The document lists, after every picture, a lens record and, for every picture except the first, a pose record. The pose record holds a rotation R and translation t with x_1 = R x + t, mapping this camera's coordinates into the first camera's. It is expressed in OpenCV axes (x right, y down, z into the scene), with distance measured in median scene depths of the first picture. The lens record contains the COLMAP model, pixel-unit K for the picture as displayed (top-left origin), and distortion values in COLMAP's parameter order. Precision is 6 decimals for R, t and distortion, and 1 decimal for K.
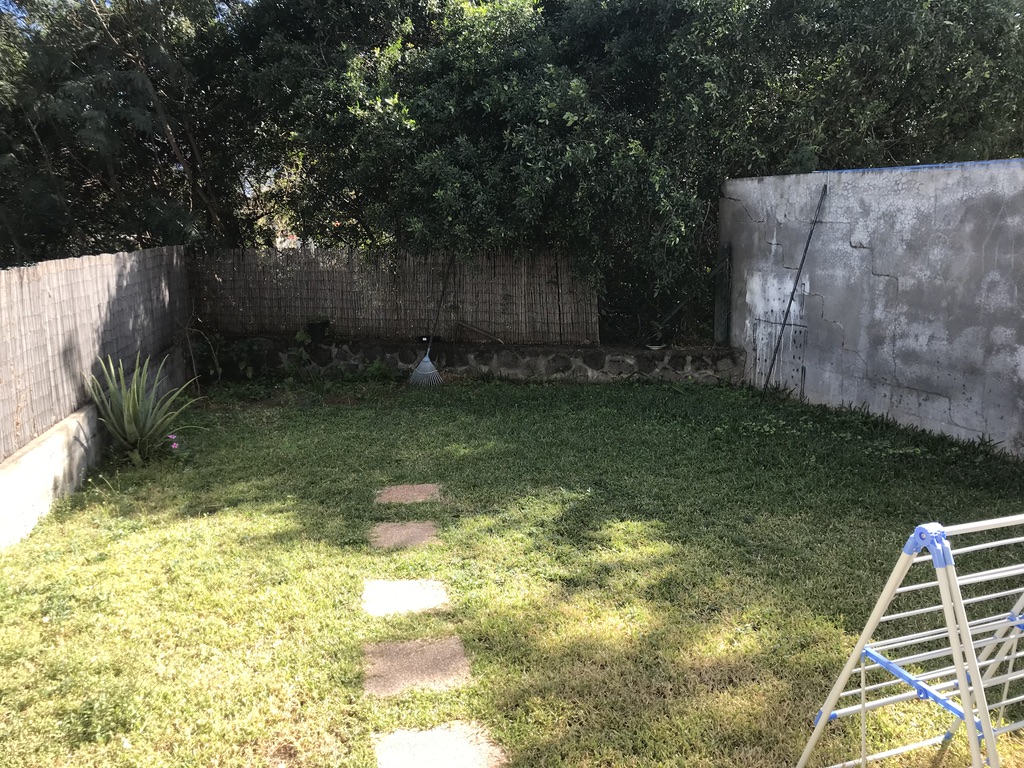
lens RADIAL K [[844.7, 0, 512.0], [0, 844.7, 384.0], [0, 0, 1]] dist [-0.007081, -0.003451]
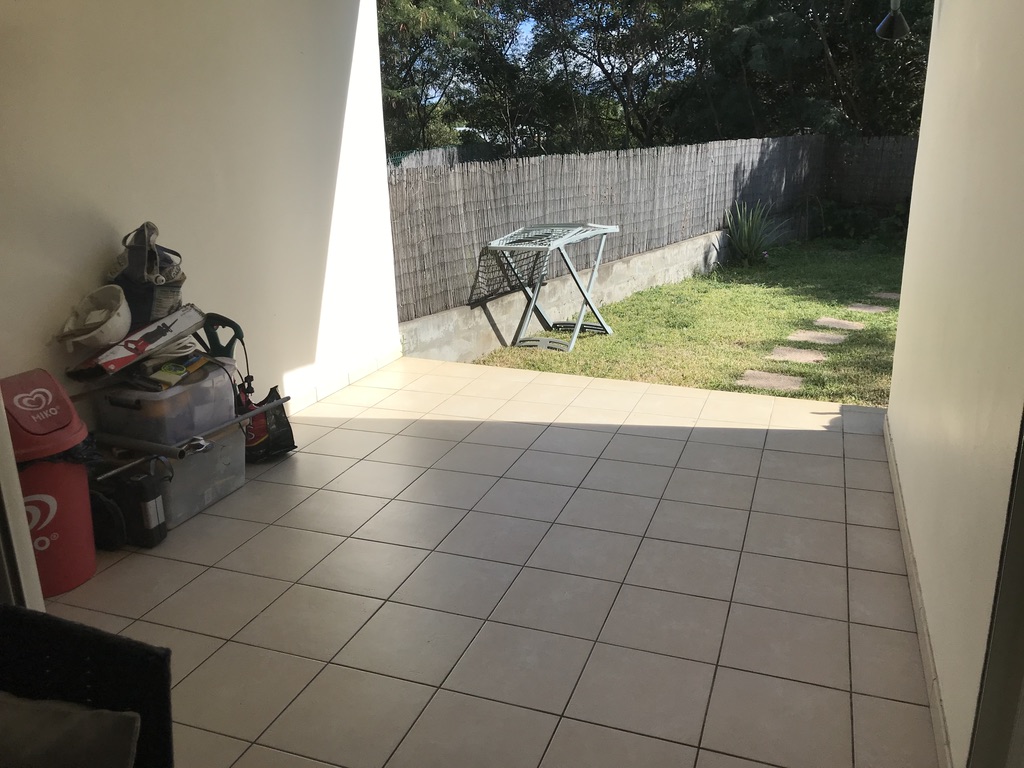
lens RADIAL K [[844.7, 0, 512.0], [0, 844.7, 384.0], [0, 0, 1]] dist [-0.007081, -0.003451]
pose [[0.705497, 0.199265, -0.680123, 0.415198], [-0.117859, 0.979284, 0.164659, 0.102059], [0.698844, -0.036008, 0.714367, -0.528918]]
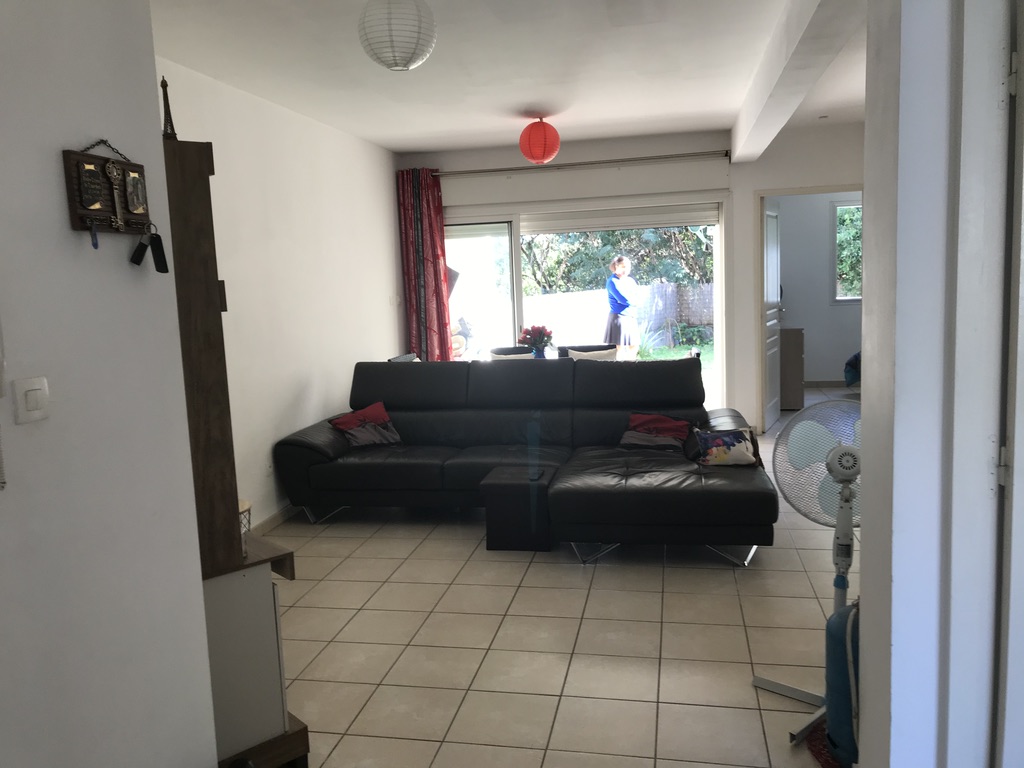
lens RADIAL K [[844.7, 0, 512.0], [0, 844.7, 384.0], [0, 0, 1]] dist [-0.007081, -0.003451]
pose [[0.864618, 0.027558, -0.501674, 0.545321], [-0.054394, 0.997760, -0.038937, 0.310545], [0.499477, 0.060954, 0.864180, -1.635351]]
